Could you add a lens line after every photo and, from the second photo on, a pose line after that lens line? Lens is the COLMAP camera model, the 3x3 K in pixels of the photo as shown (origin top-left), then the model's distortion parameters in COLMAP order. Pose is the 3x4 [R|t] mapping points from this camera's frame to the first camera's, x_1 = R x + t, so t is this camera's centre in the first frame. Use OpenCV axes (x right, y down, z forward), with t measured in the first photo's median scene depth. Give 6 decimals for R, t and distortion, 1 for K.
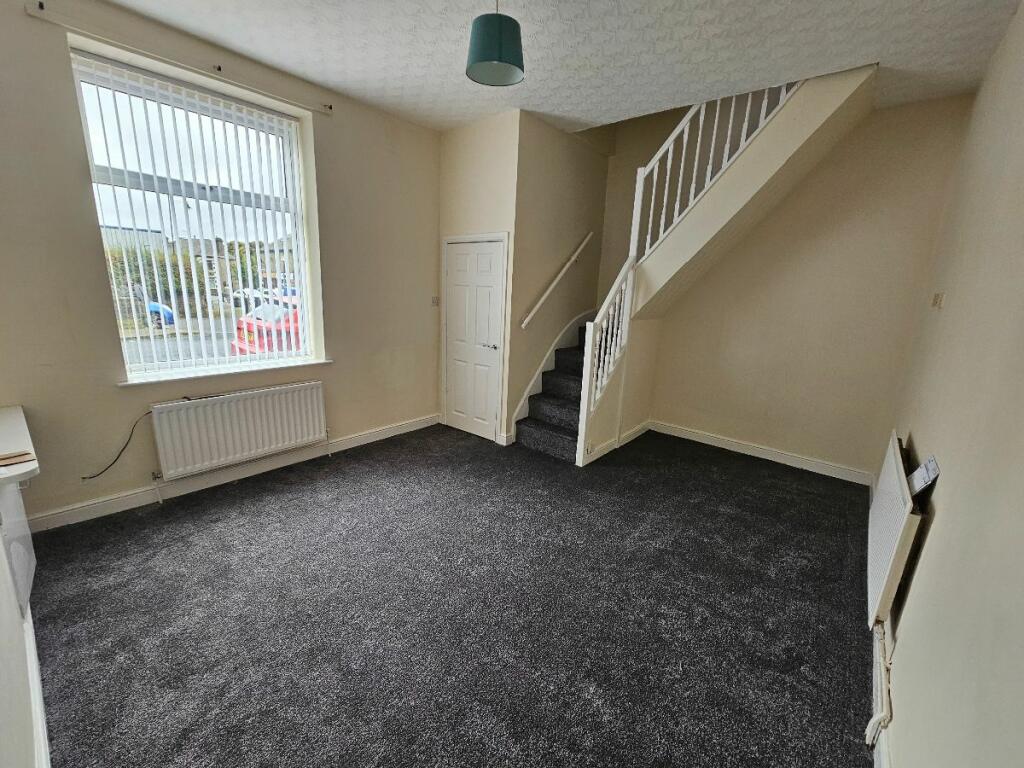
lens RADIAL K [[422.3, 0, 507.6], [0, 422.3, 384.5], [0, 0, 1]] dist [0.011723, 0.000291]
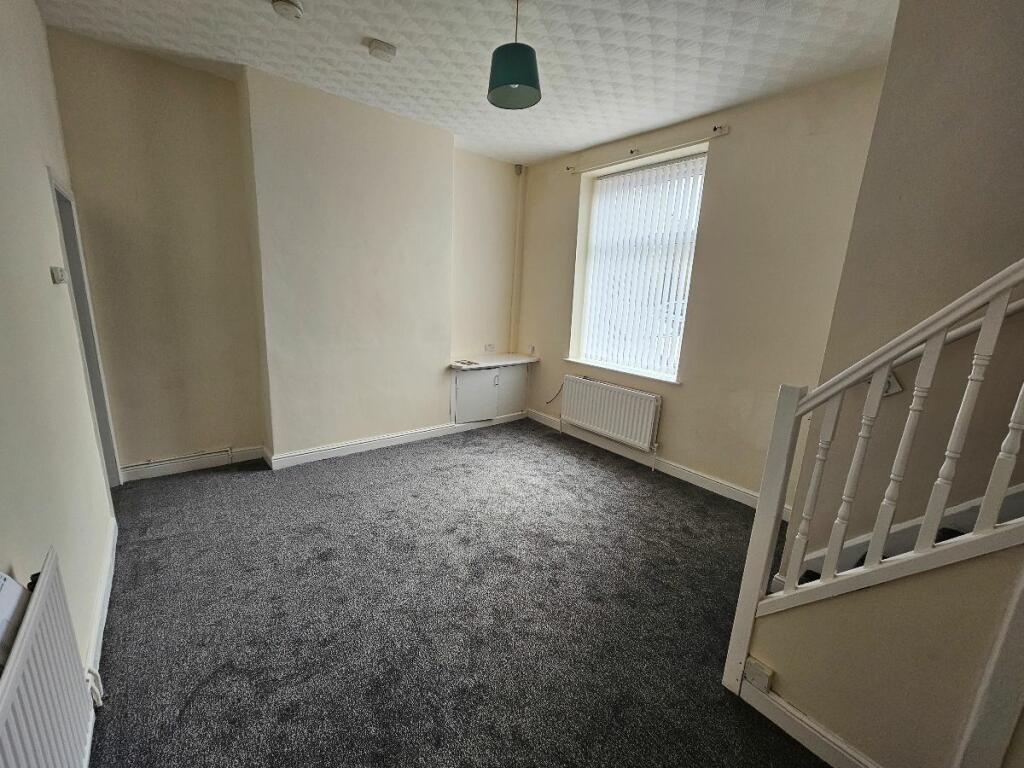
lens RADIAL K [[422.3, 0, 507.6], [0, 422.3, 384.5], [0, 0, 1]] dist [0.011723, 0.000291]
pose [[-0.184659, 0.163394, -0.969125, 0.785126], [-0.279561, 0.936615, 0.211181, -0.187701], [0.942203, 0.309926, -0.127276, 0.929973]]
